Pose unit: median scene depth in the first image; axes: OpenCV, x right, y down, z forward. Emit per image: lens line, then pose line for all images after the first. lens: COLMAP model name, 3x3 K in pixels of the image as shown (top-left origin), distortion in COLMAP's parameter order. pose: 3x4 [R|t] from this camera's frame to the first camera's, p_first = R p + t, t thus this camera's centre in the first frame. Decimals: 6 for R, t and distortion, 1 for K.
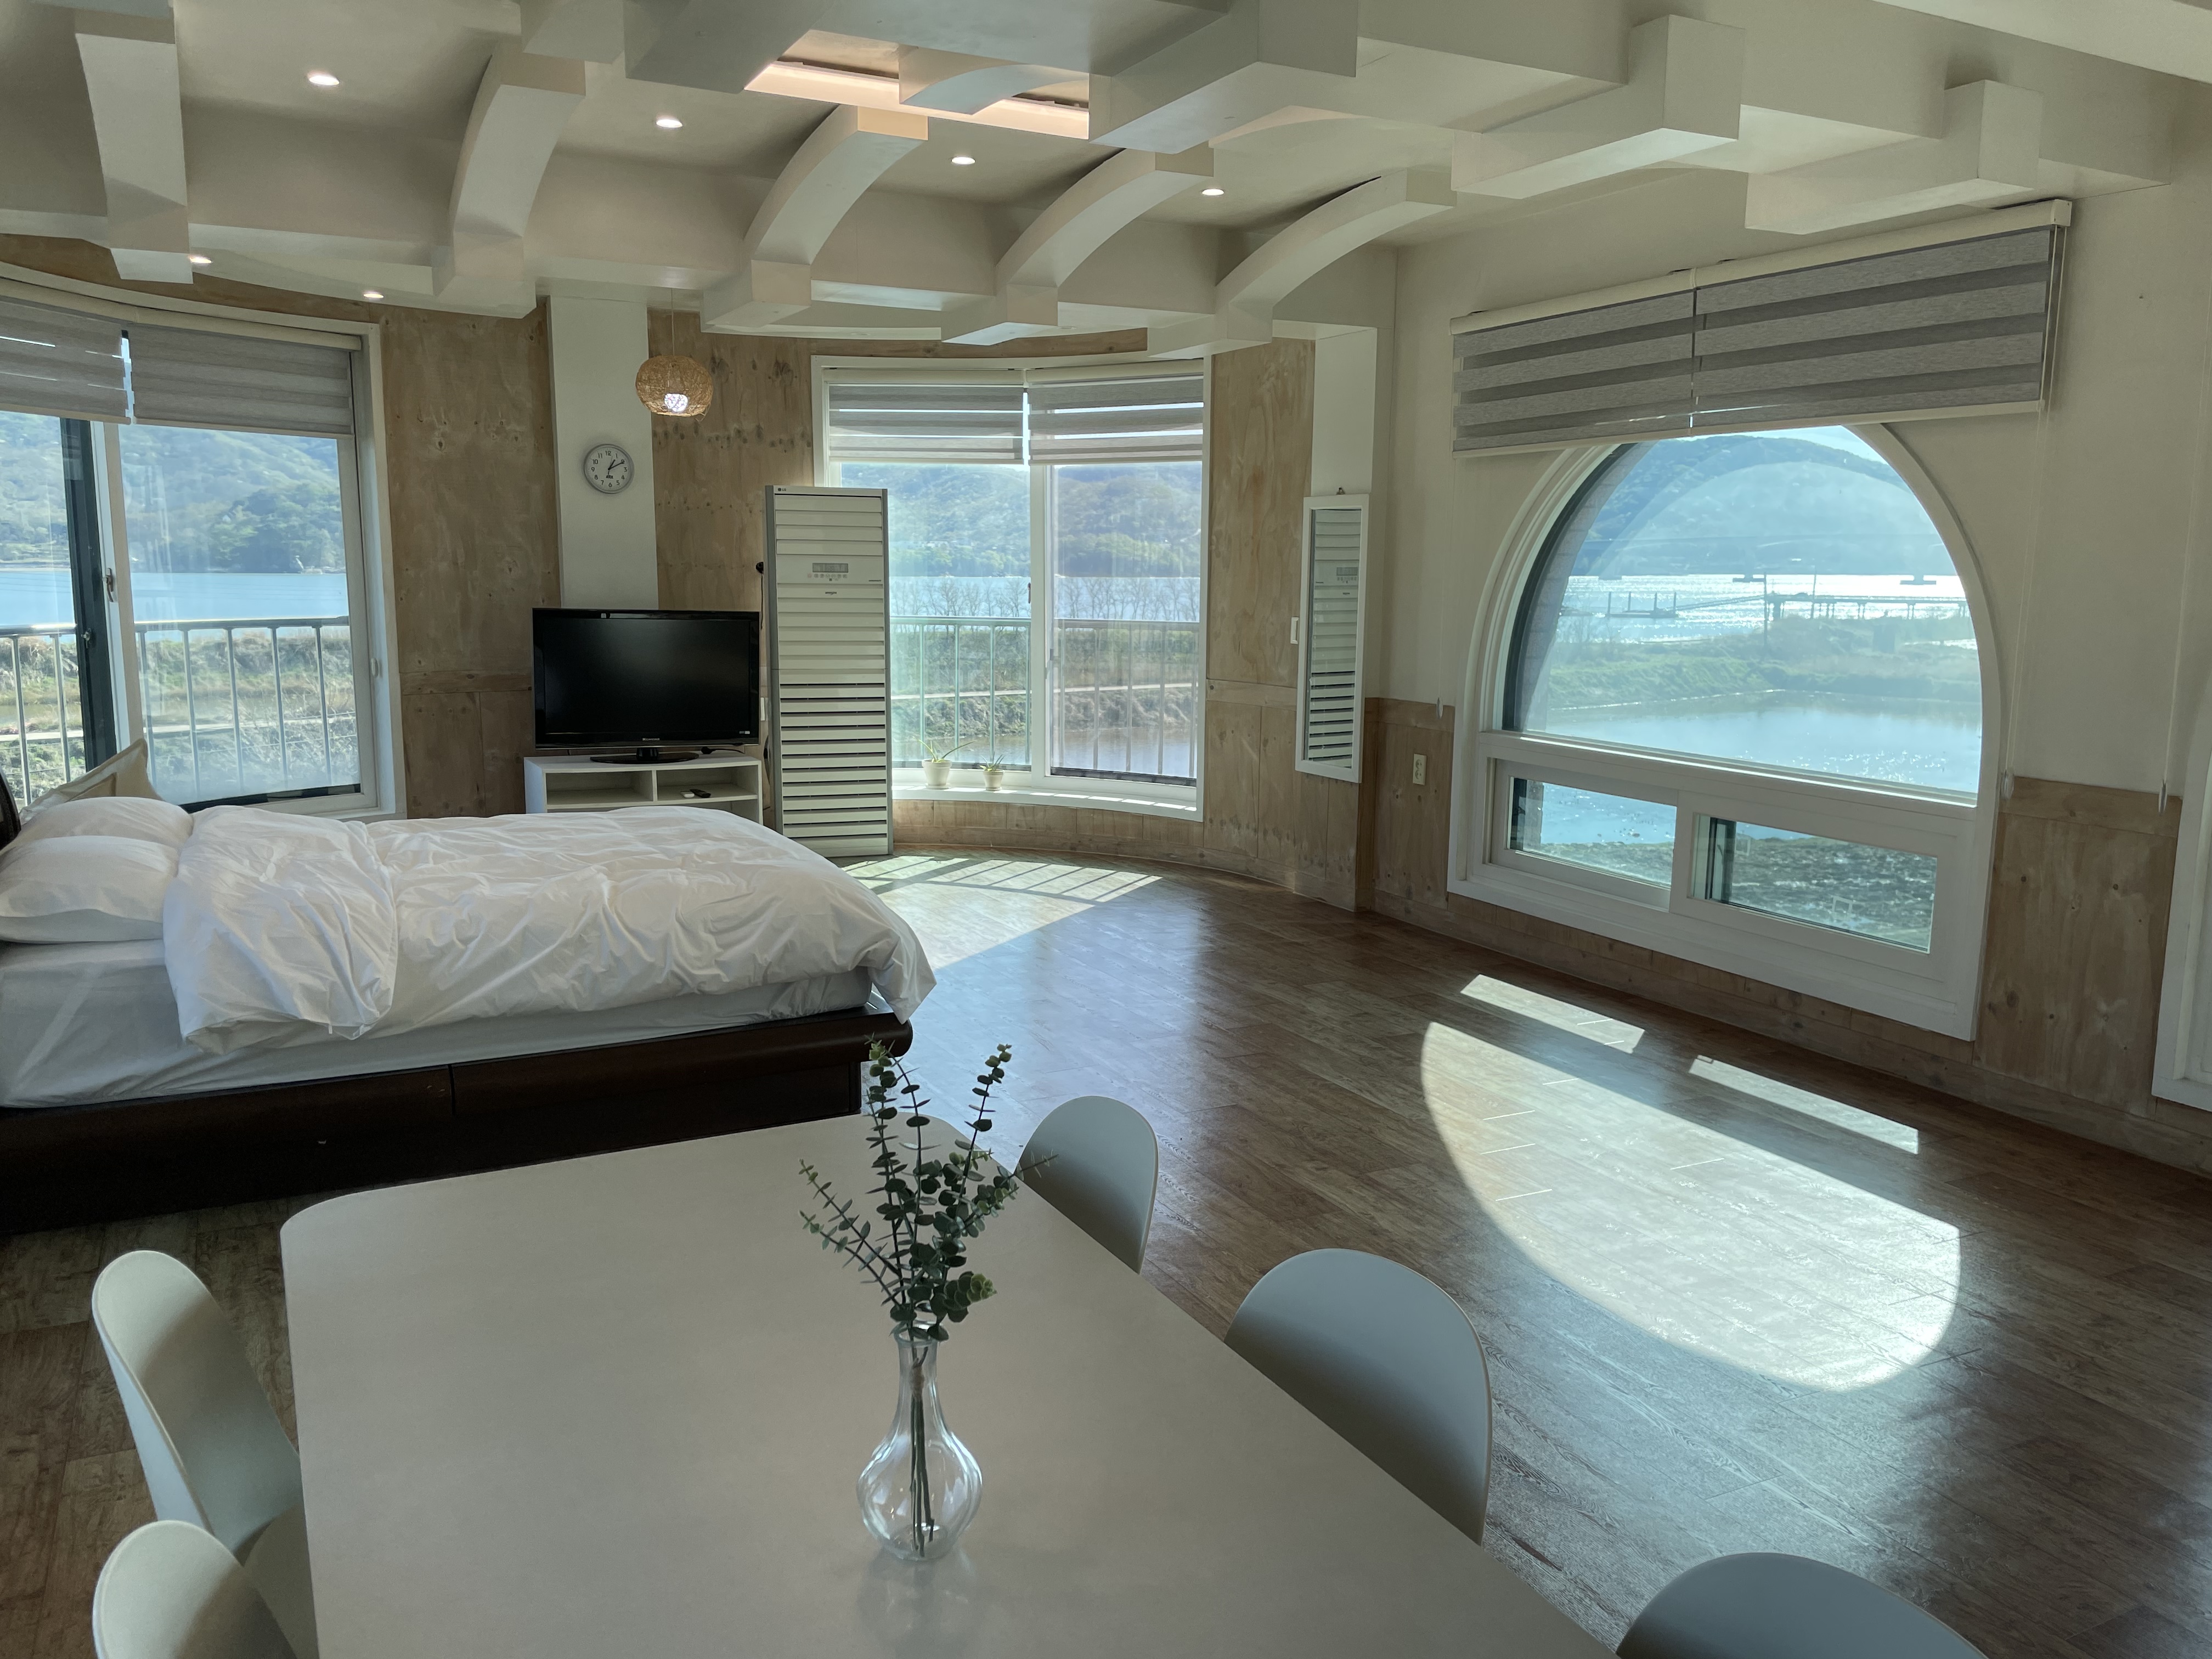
lens RADIAL K [[1706.5, 0, 1106.0], [0, 1706.5, 829.5], [0, 0, 1]] dist [0.115316, -0.160249]
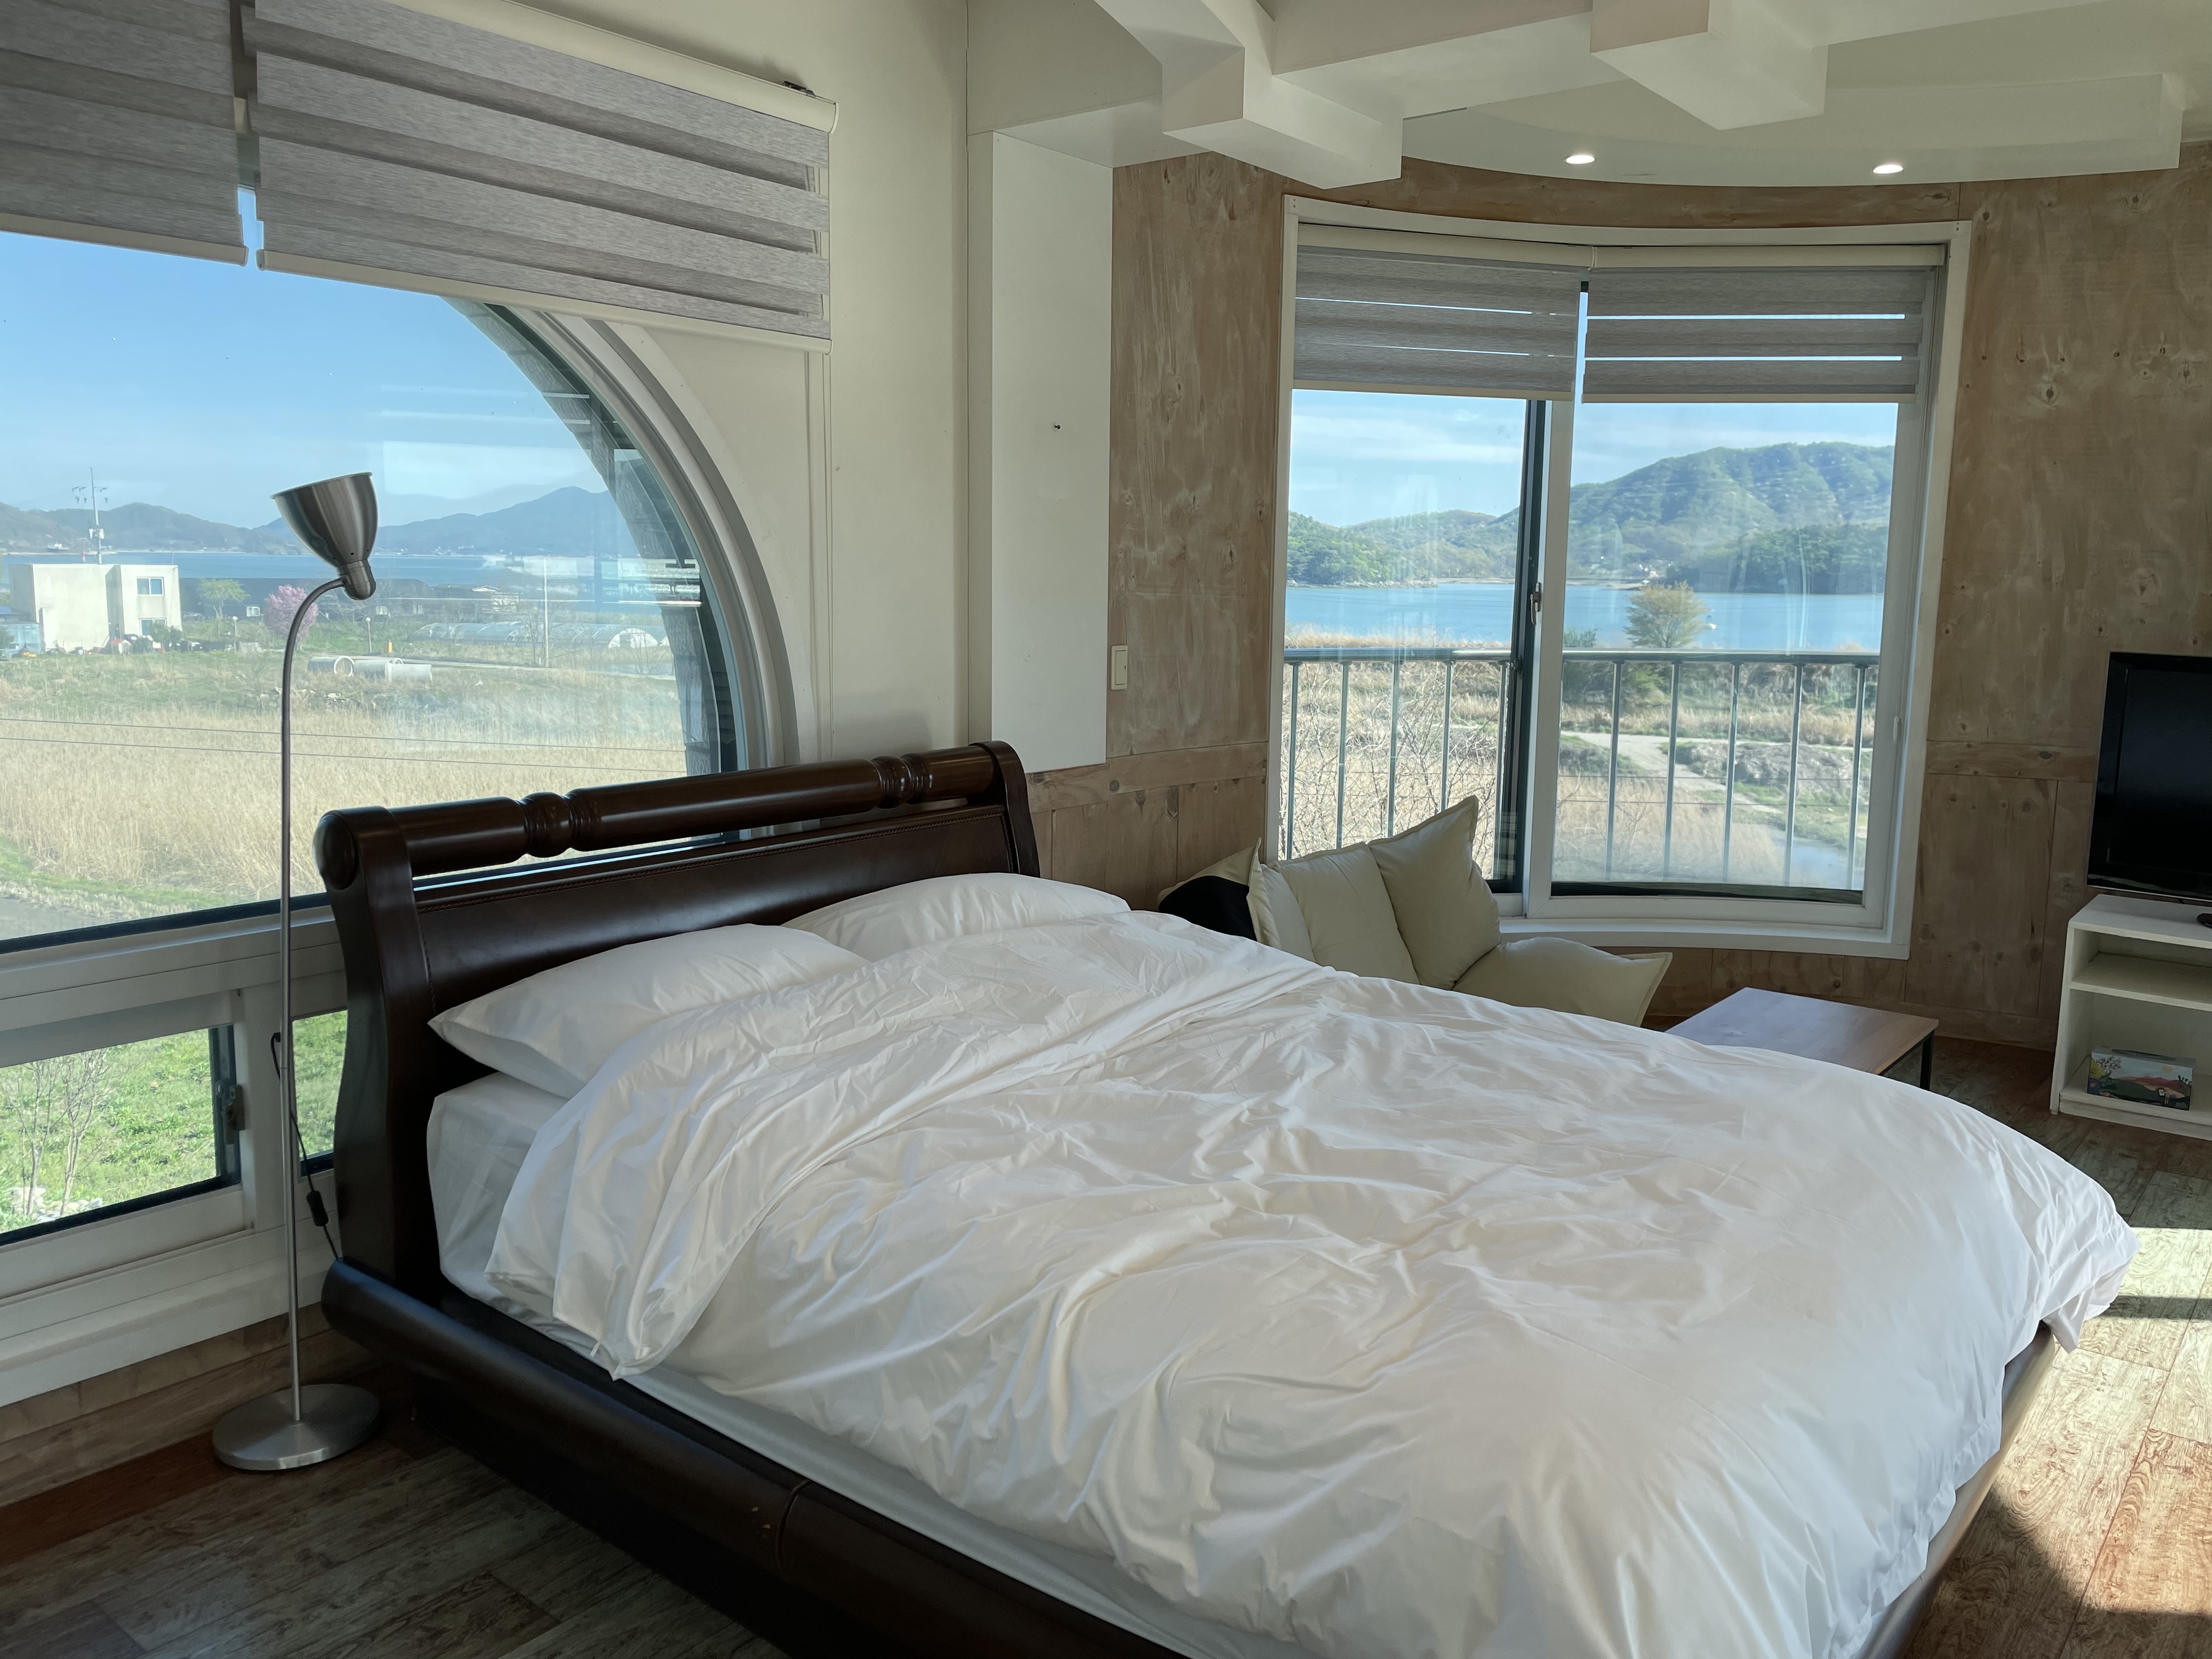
lens RADIAL K [[1659.4, 0, 1149.0], [0, 1659.4, 796.5], [0, 0, 1]] dist [0.106573, -0.142385]
pose [[0.419571, 0.121722, -0.899524, 0.056734], [-0.150662, 0.986561, 0.063225, -0.064029], [0.895132, 0.108997, 0.432271, 0.443582]]
